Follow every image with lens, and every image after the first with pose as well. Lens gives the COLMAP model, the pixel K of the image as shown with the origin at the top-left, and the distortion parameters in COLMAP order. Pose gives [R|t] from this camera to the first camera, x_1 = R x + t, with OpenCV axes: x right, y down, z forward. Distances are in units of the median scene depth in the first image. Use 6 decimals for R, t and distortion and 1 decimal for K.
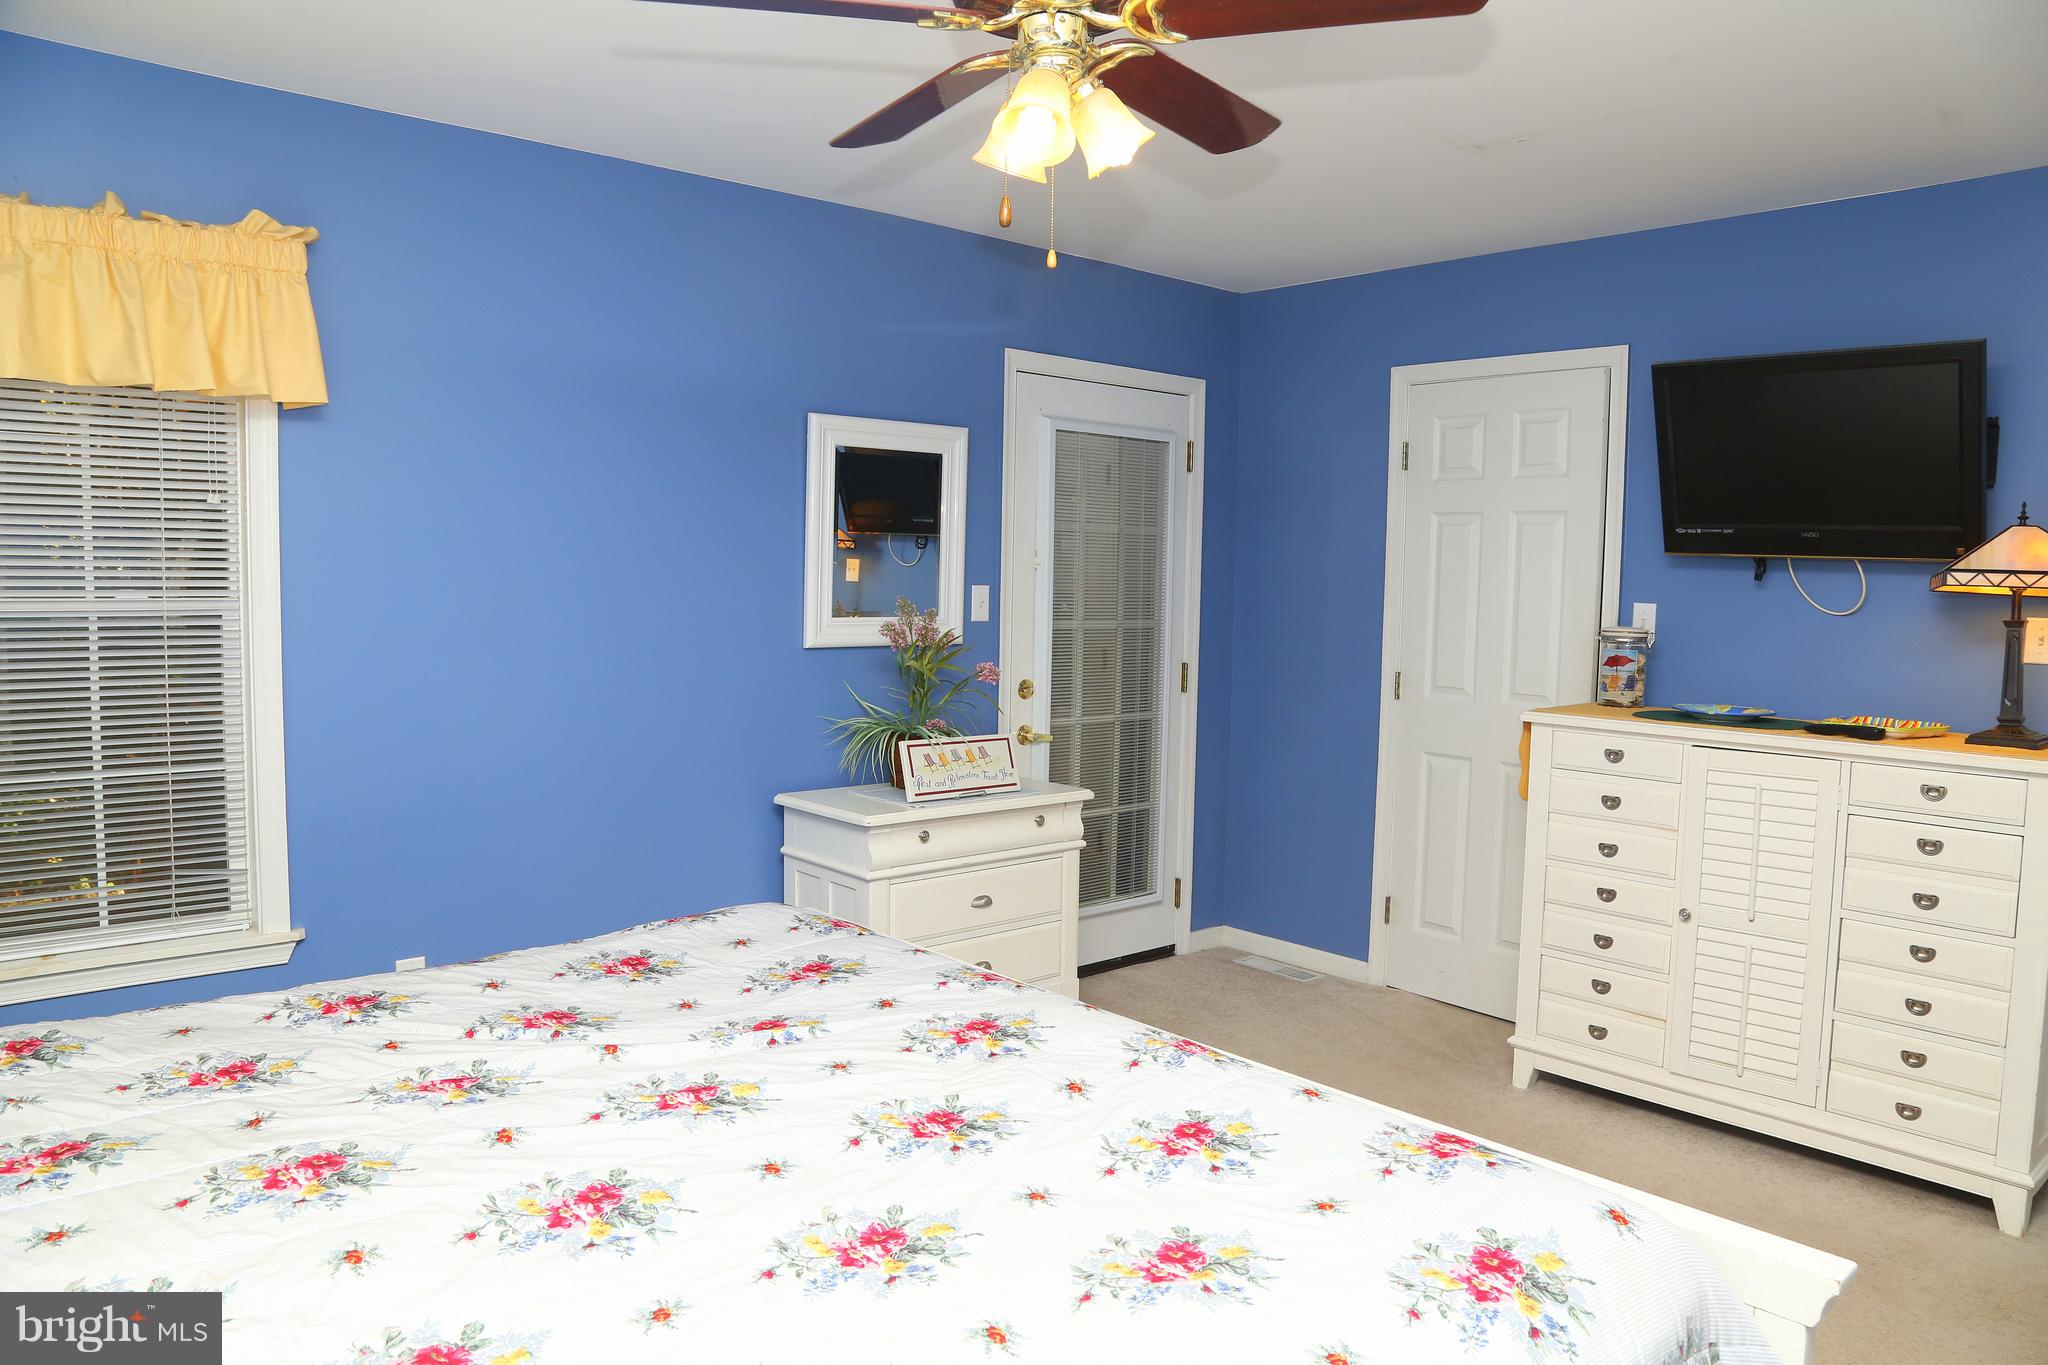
lens RADIAL K [[1414.3, 0, 1024.0], [0, 1414.3, 682.5], [0, 0, 1]] dist [-0.130402, 0.060865]
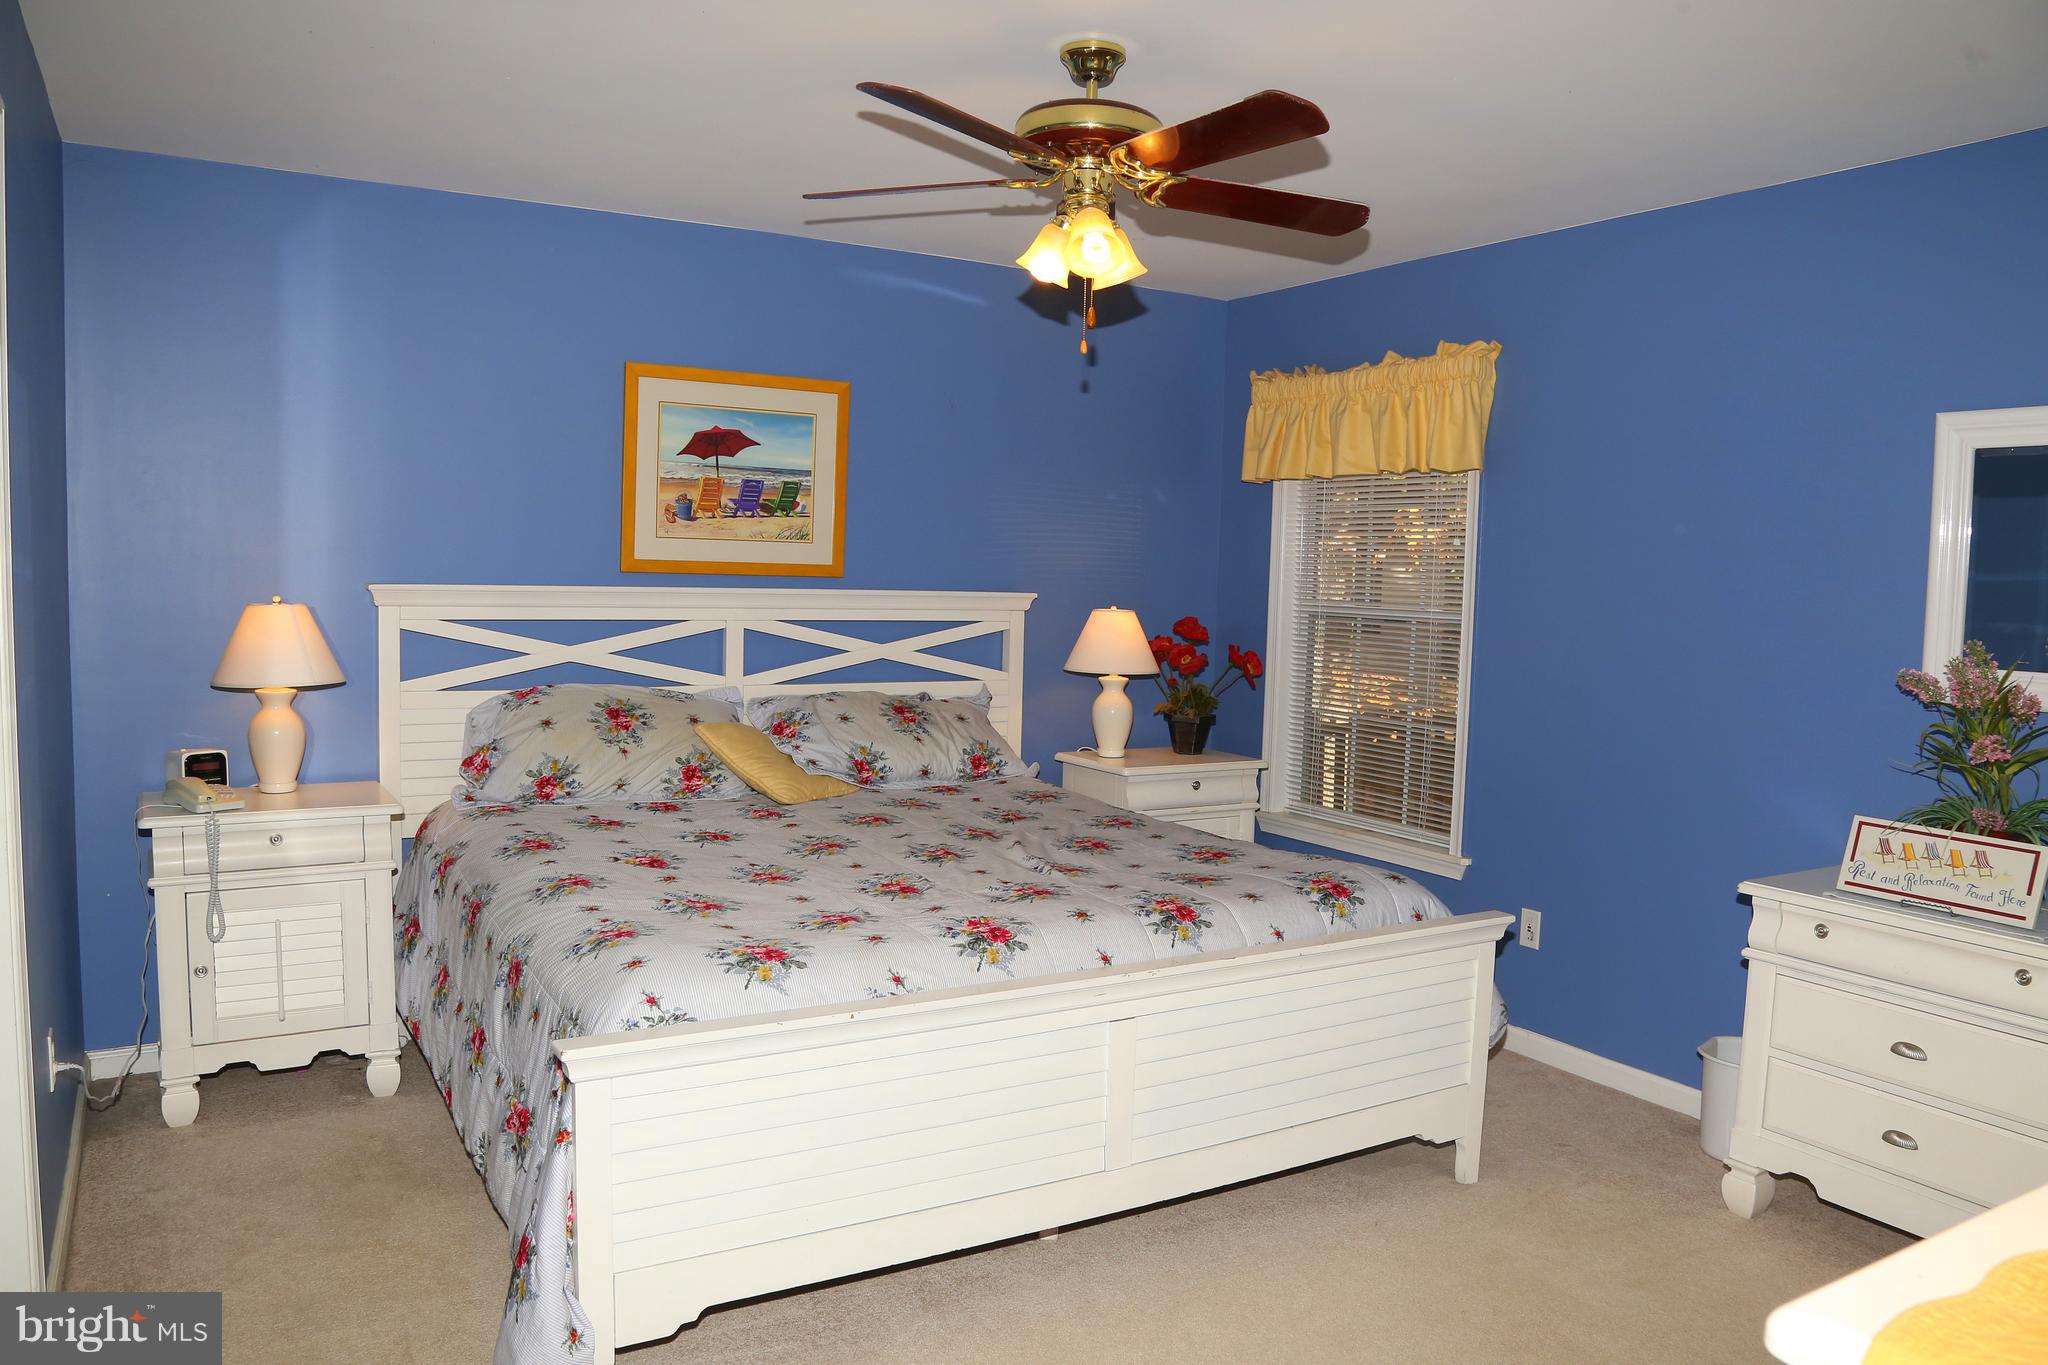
lens RADIAL K [[1414.3, 0, 1024.0], [0, 1414.3, 682.5], [0, 0, 1]] dist [-0.130402, 0.060865]
pose [[-0.179876, 0.053564, -0.982230, 0.823417], [-0.105248, 0.991737, 0.073357, -0.043880], [0.978043, 0.116573, -0.172752, 0.722227]]
